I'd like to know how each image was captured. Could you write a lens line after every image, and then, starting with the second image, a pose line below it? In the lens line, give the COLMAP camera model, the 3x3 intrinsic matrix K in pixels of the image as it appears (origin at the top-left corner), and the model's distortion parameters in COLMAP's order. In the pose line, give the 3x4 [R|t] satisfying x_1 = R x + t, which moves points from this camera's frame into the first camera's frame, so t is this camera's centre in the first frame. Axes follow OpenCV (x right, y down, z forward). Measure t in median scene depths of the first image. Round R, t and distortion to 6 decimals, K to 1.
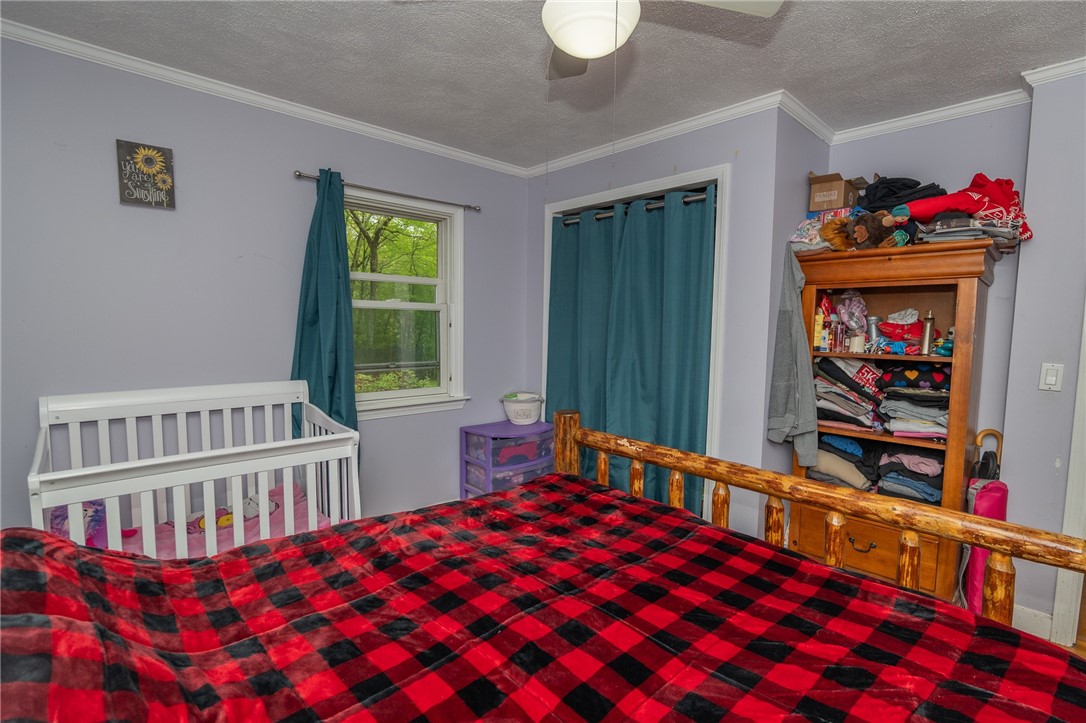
lens RADIAL K [[501.9, 0, 545.8], [0, 501.9, 362.1], [0, 0, 1]] dist [-0.017641, 0.002379]
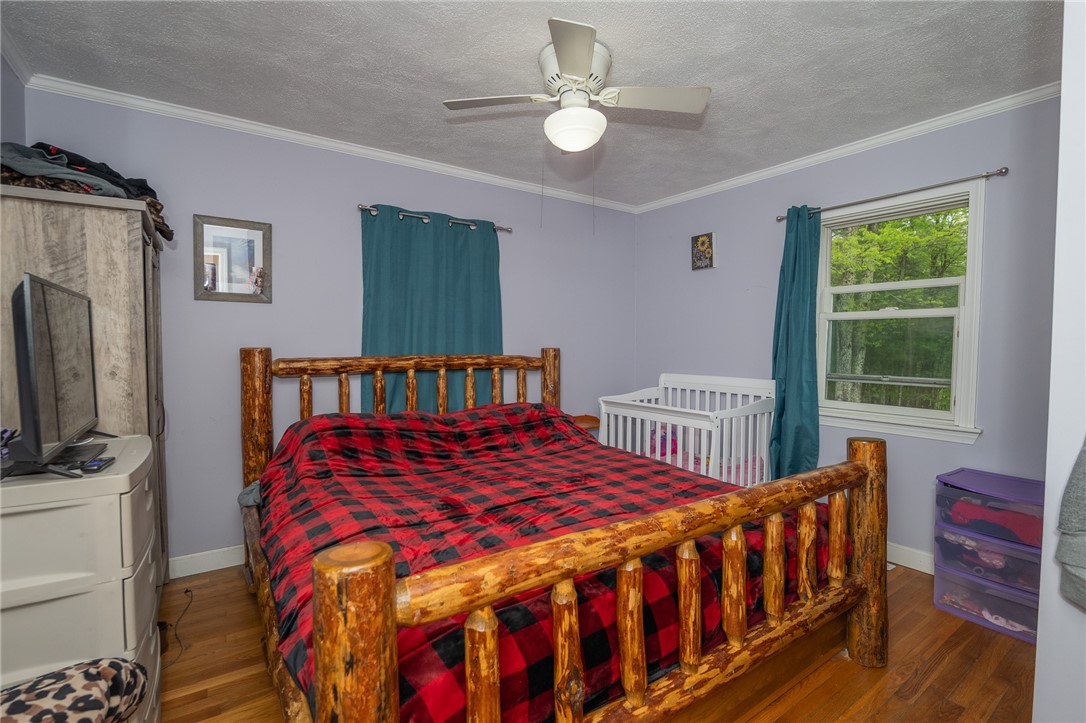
lens RADIAL K [[501.9, 0, 546.5], [0, 501.9, 364.3], [0, 0, 1]] dist [-0.017641, 0.002379]
pose [[-0.147361, 0.052091, -0.987710, 1.049159], [-0.061377, 0.996206, 0.061696, -0.055223], [0.987177, 0.069714, -0.143605, 0.737382]]
